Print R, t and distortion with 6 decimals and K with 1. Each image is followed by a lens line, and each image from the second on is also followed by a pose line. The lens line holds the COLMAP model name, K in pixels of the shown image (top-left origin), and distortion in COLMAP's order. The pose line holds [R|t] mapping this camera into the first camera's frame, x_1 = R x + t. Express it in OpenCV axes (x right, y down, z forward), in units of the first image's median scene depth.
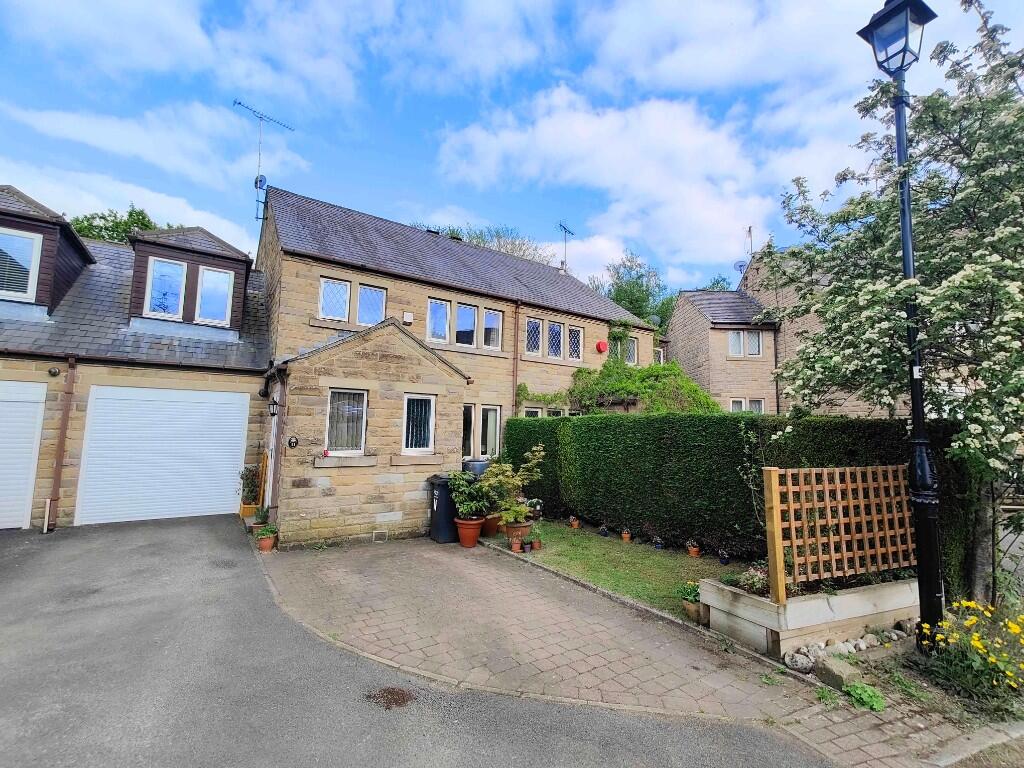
lens RADIAL K [[443.0, 0, 483.2], [0, 443.0, 390.0], [0, 0, 1]] dist [0.010084, 0.001358]
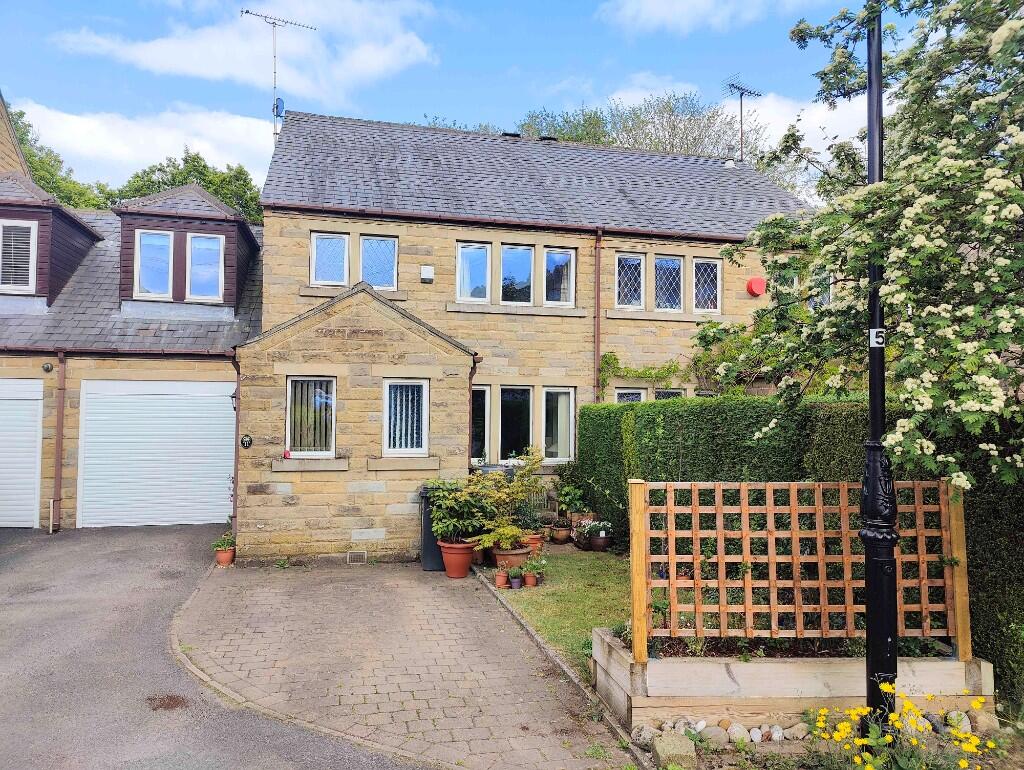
lens RADIAL K [[686.6, 0, 501.5], [0, 686.6, 395.4], [0, 0, 1]] dist [0.027647, -0.014294]
pose [[0.941636, -0.022042, -0.335910, 0.416656], [0.041720, 0.997802, 0.051475, -0.015813], [0.334037, -0.062485, 0.940487, -0.064164]]
